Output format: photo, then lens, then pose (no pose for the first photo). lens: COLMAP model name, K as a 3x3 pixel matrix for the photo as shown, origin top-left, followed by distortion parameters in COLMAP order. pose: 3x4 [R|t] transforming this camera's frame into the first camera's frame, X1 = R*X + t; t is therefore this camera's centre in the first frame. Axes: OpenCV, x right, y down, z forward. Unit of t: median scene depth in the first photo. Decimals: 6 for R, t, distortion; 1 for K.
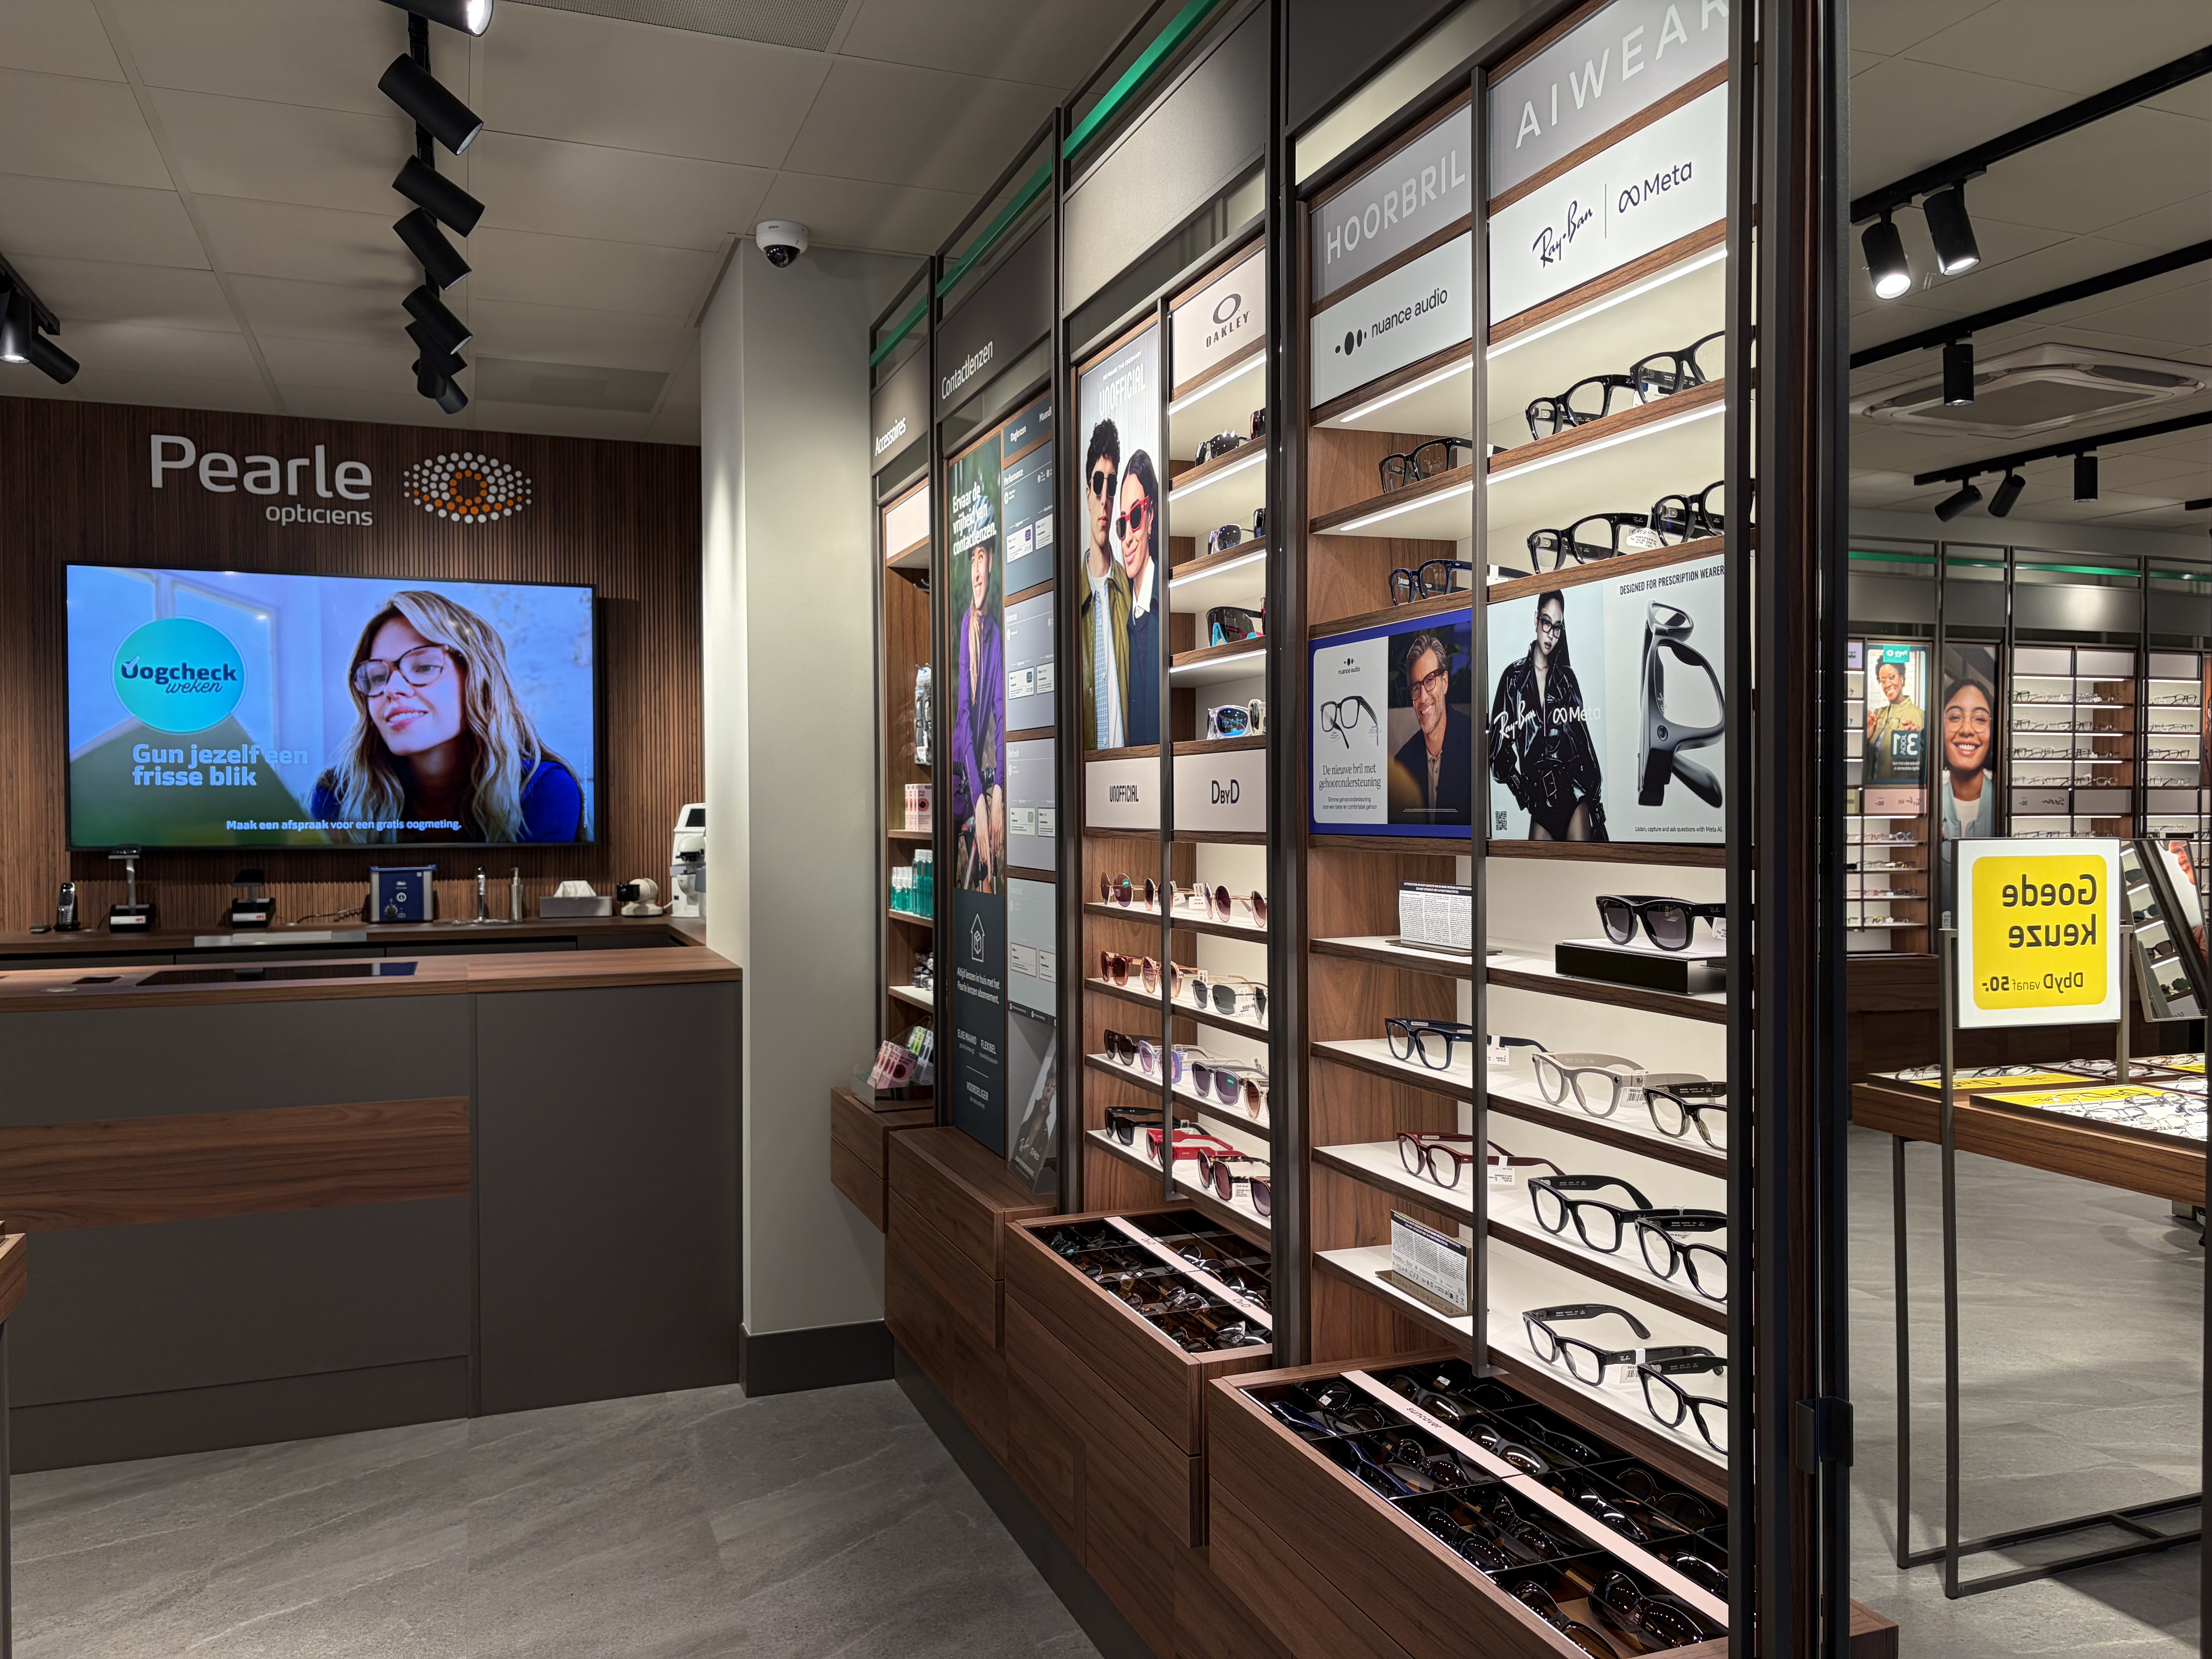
lens RADIAL K [[1653.7, 0, 1106.0], [0, 1653.7, 829.5], [0, 0, 1]] dist [0.048739, -0.036759]
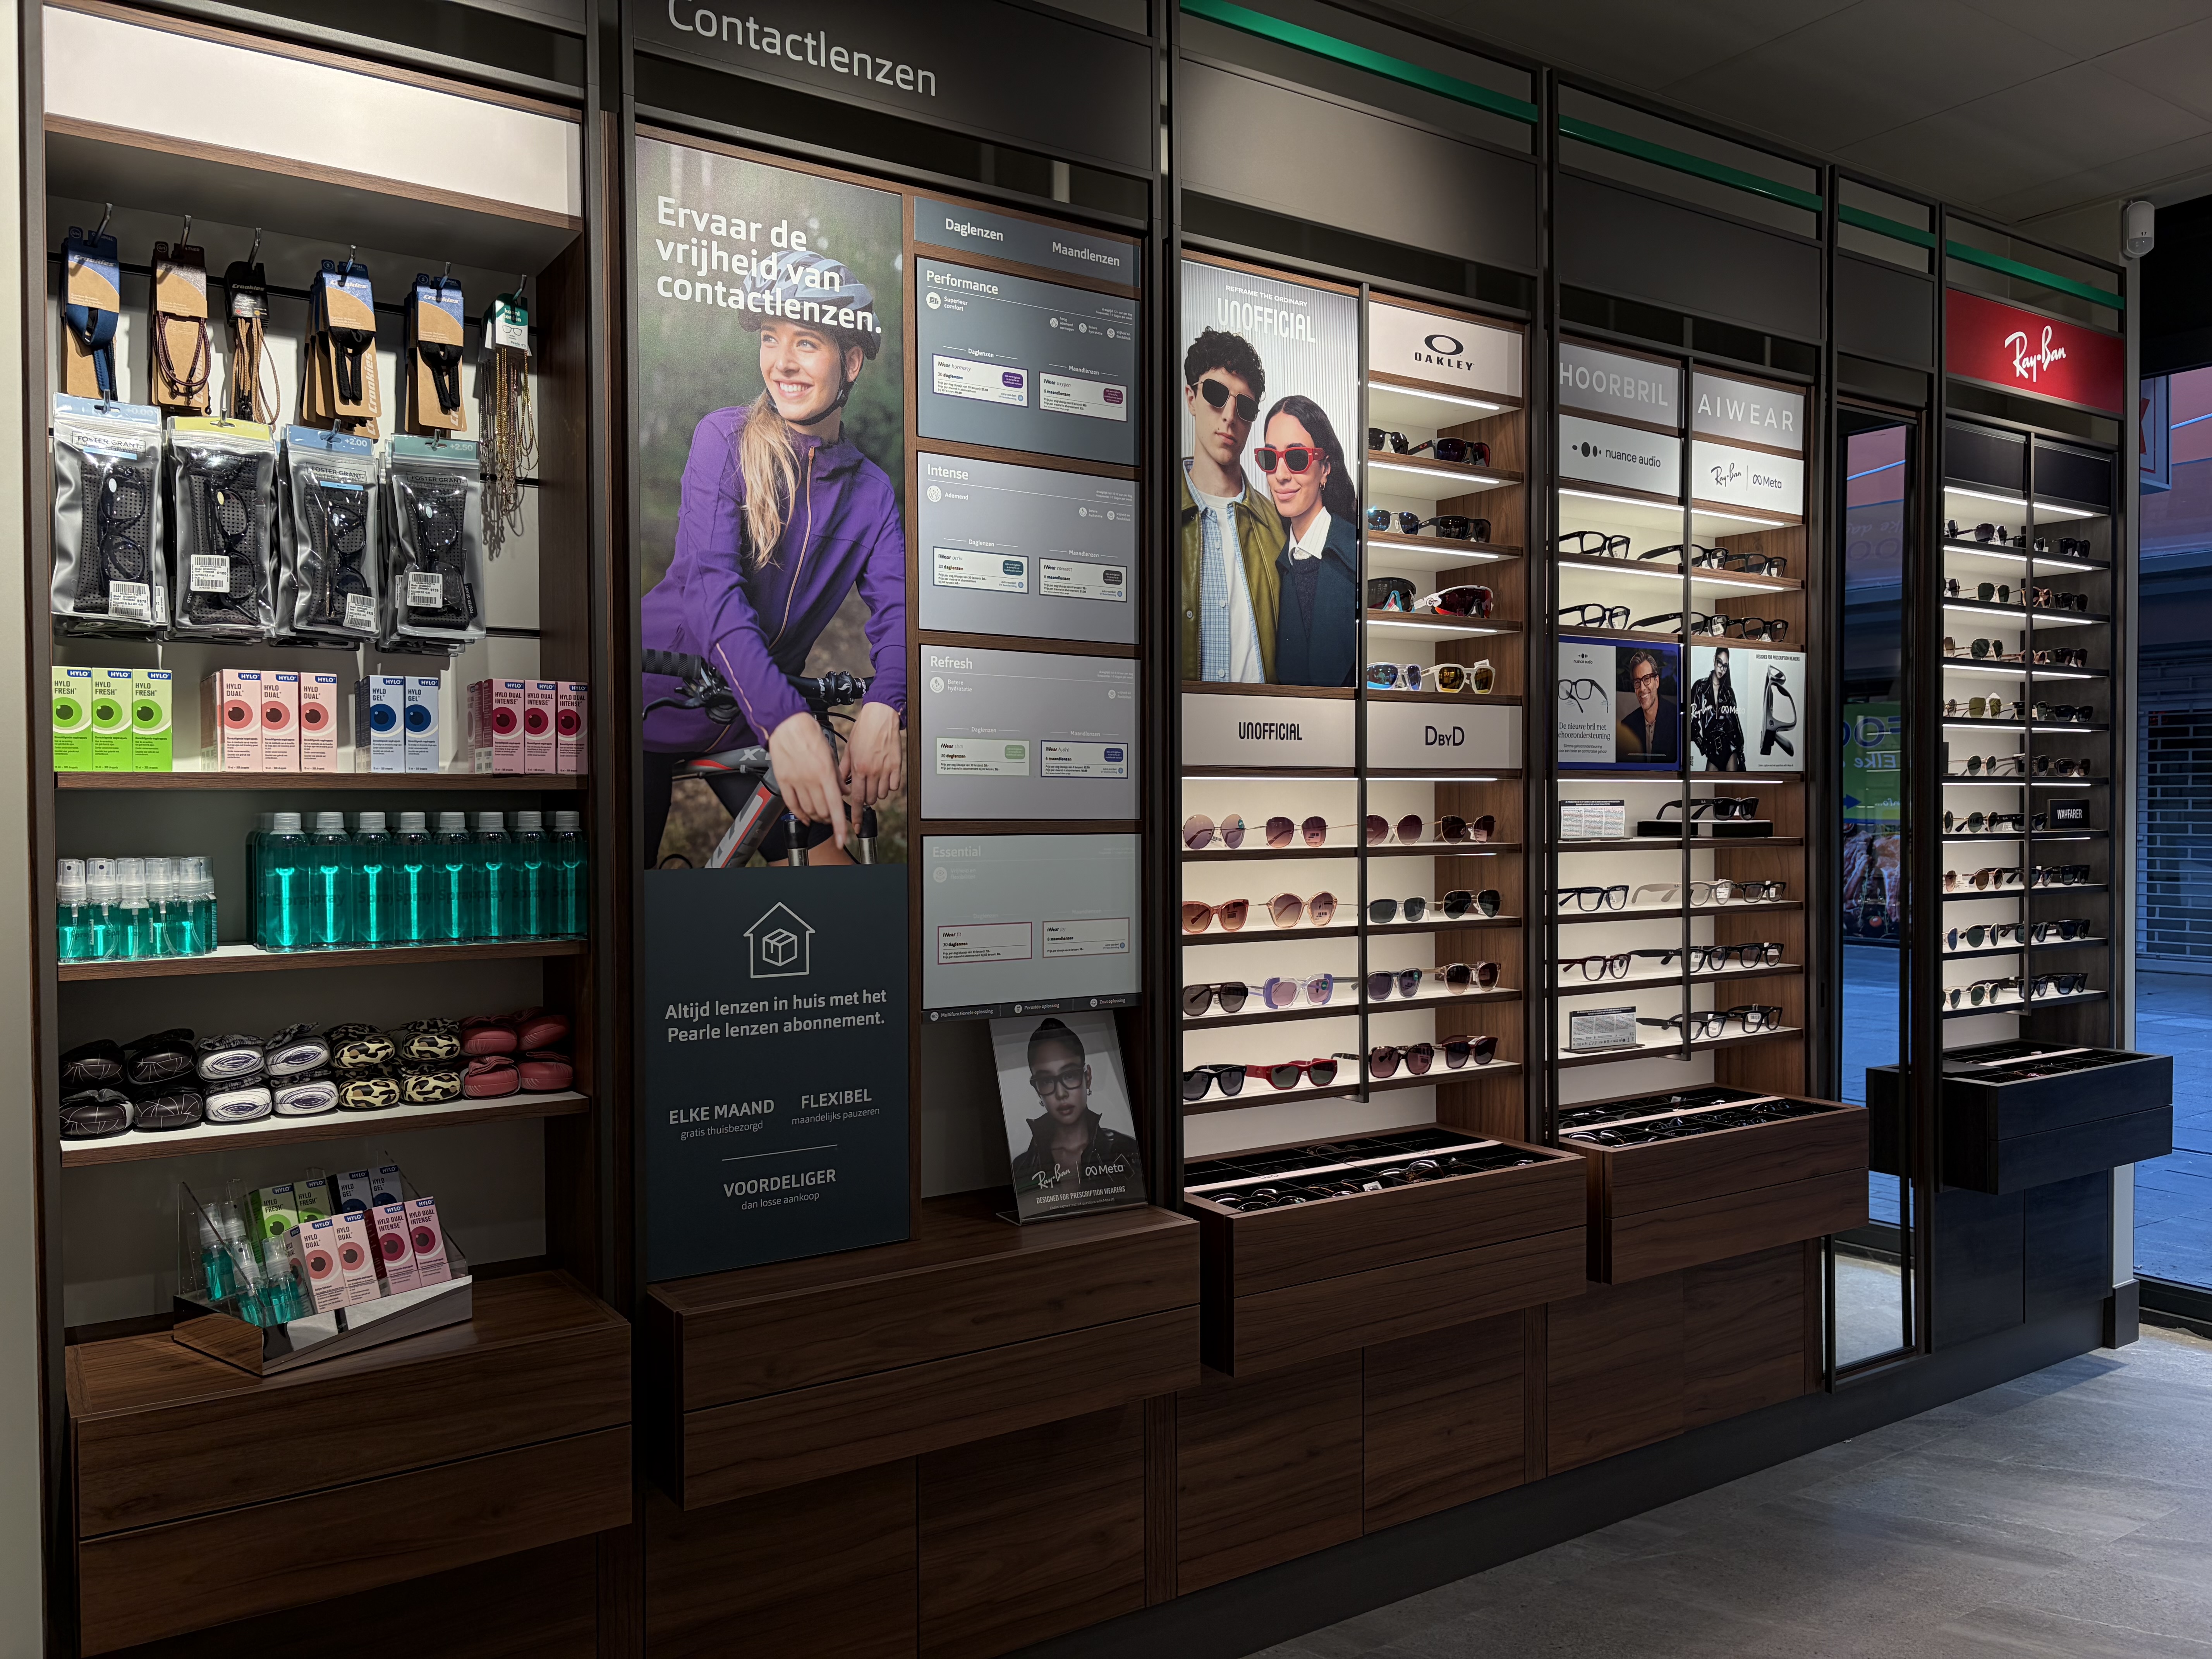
lens RADIAL K [[1653.7, 0, 1106.0], [0, 1653.7, 829.5], [0, 0, 1]] dist [0.048739, -0.036759]
pose [[-0.212647, -0.008062, 0.977096, -1.408783], [0.017620, 0.999772, 0.012084, 0.036429], [-0.976970, 0.019786, -0.212457, 1.966504]]
